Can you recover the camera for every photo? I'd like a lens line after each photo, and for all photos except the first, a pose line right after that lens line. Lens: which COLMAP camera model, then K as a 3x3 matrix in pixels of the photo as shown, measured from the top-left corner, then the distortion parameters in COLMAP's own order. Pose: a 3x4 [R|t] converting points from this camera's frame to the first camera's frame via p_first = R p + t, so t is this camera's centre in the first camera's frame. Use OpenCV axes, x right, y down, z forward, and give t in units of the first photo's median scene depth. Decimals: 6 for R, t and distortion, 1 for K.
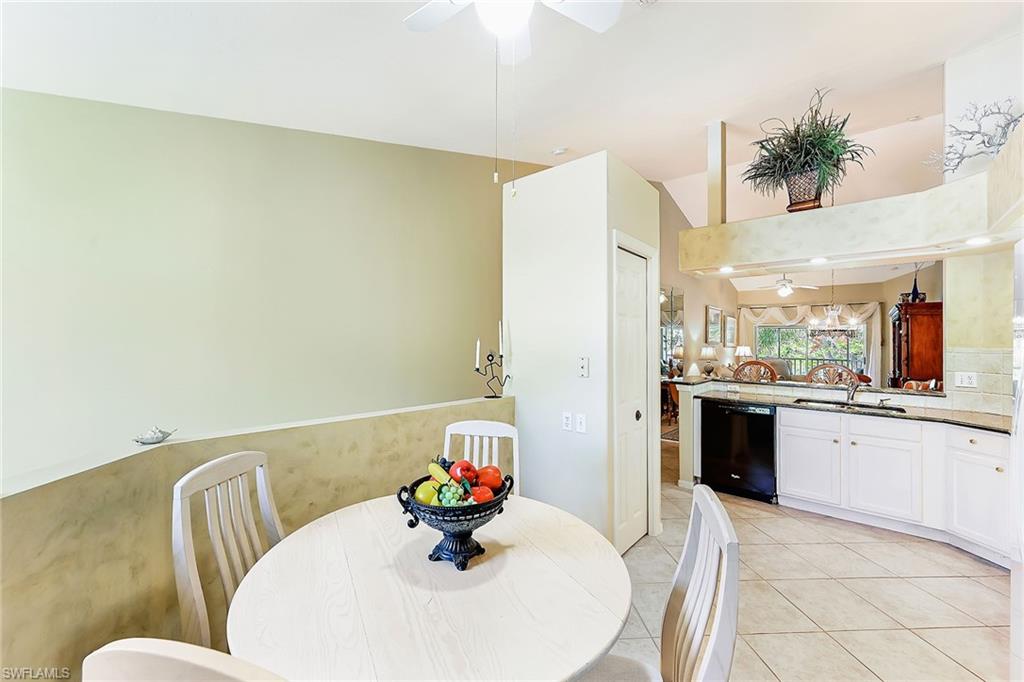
lens RADIAL K [[406.5, 0, 513.9], [0, 406.5, 343.4], [0, 0, 1]] dist [-0.001947, 0.000078]
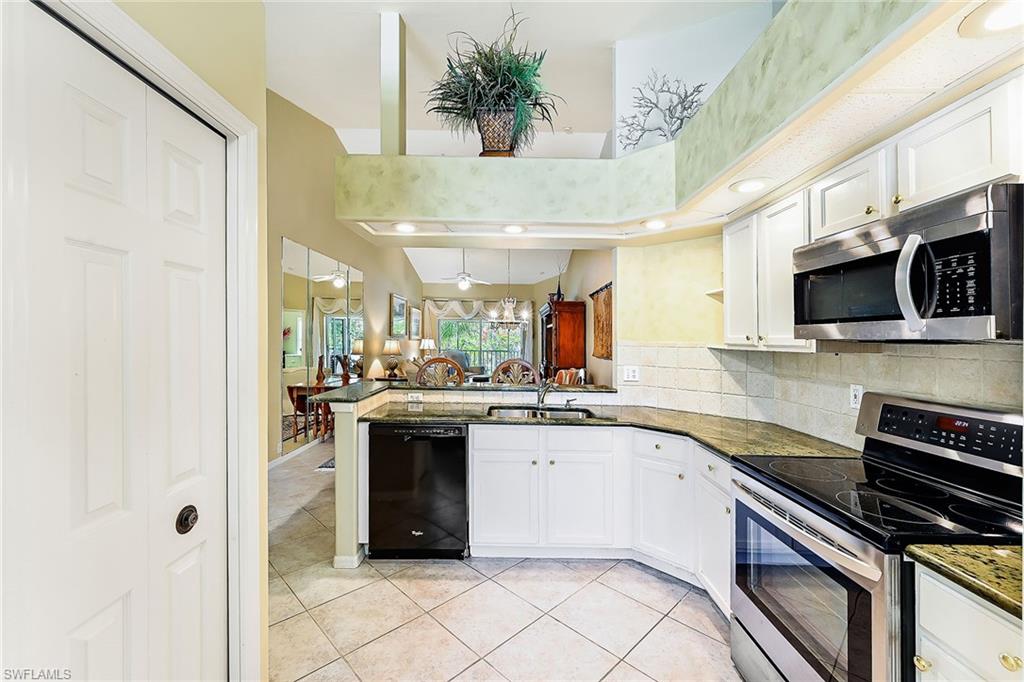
lens RADIAL K [[412.1, 0, 515.3], [0, 412.1, 338.6], [0, 0, 1]] dist [0.000879, 0.000292]
pose [[0.749432, -0.002677, 0.662076, 0.199677], [-0.001157, 0.999985, 0.005353, 0.000443], [-0.662081, -0.004778, 0.749417, 0.353395]]
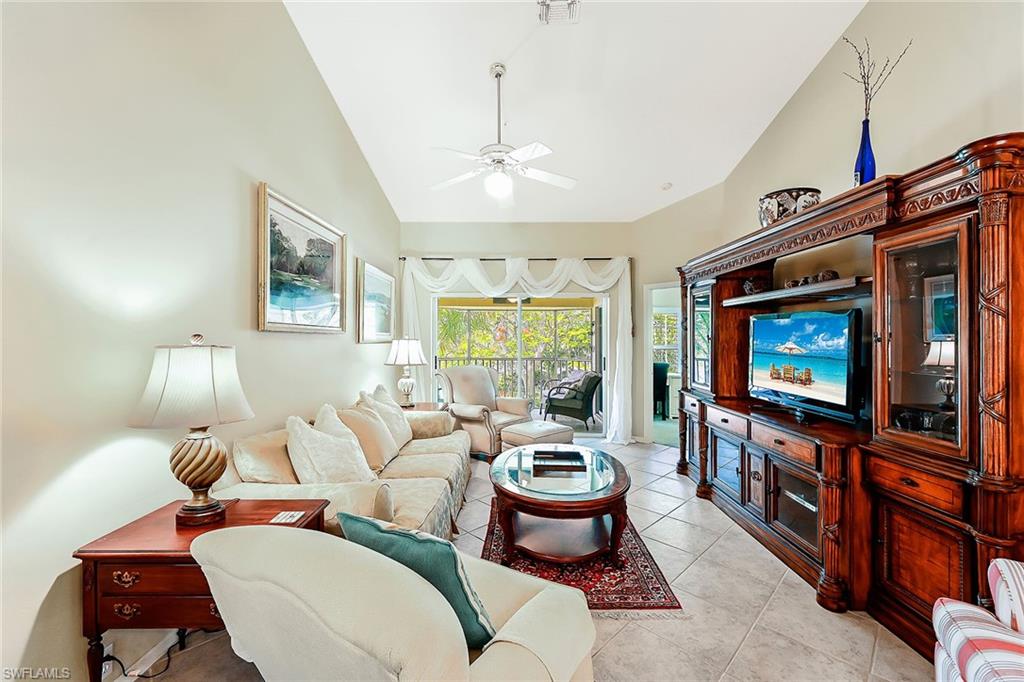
lens RADIAL K [[412.1, 0, 515.3], [0, 412.1, 338.6], [0, 0, 1]] dist [0.000879, 0.000292]
pose [[0.756167, -0.011180, 0.654283, 1.036843], [0.008728, 0.999937, 0.006998, 0.009932], [-0.654320, 0.000419, 0.756218, 1.692915]]
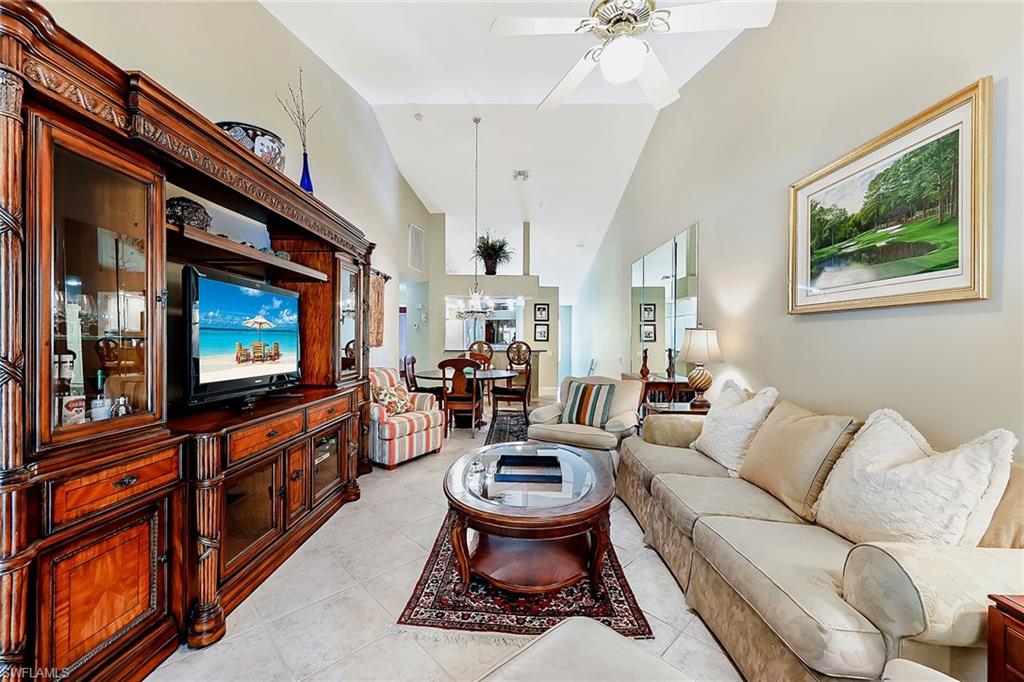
lens RADIAL K [[406.5, 0, 513.9], [0, 406.5, 343.4], [0, 0, 1]] dist [-0.001947, 0.000078]
pose [[-0.755373, -0.013125, -0.655163, 2.000393], [-0.020024, 0.999795, 0.003057, 0.058755], [0.654989, 0.015428, -0.755481, 2.651974]]
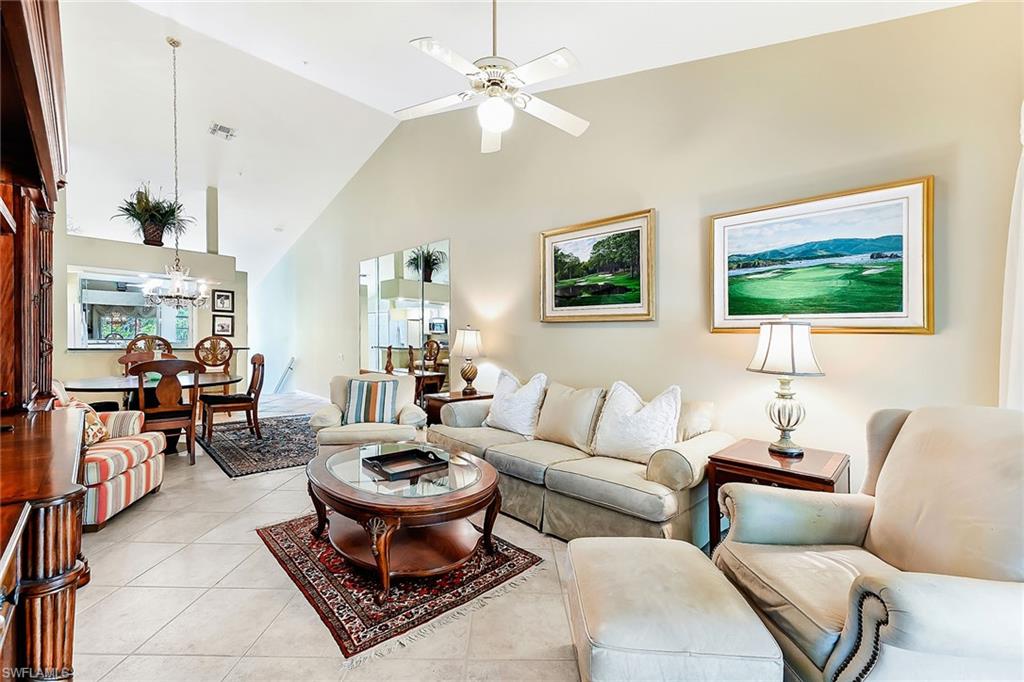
lens RADIAL K [[412.6, 0, 505.8], [0, 412.6, 331.9], [0, 0, 1]] dist [-0.000482, 0.000028]
pose [[-0.056819, -0.035396, -0.997757, 2.211799], [-0.024115, 0.999128, -0.034071, 0.062628], [0.998093, 0.022125, -0.057623, 2.397732]]
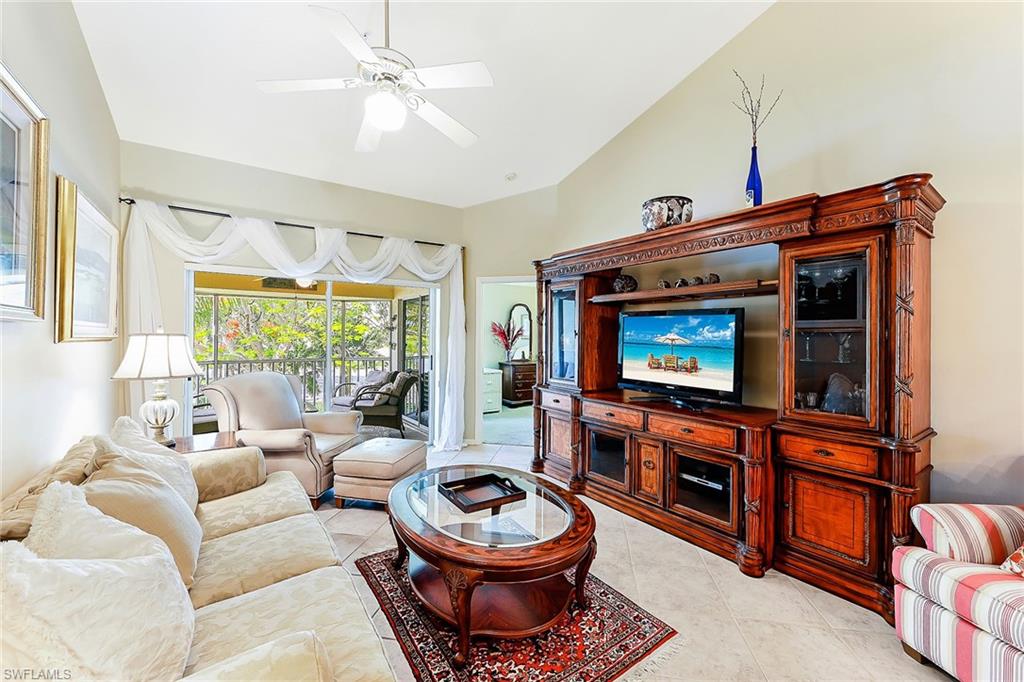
lens RADIAL K [[407.8, 0, 515.2], [0, 407.8, 336.2], [0, 0, 1]] dist [-0.003212, -0.000291]
pose [[0.237702, -0.012906, 0.971252, 1.043592], [0.002527, 0.999917, 0.012668, 0.013131], [-0.971335, -0.000557, 0.237714, 2.032956]]
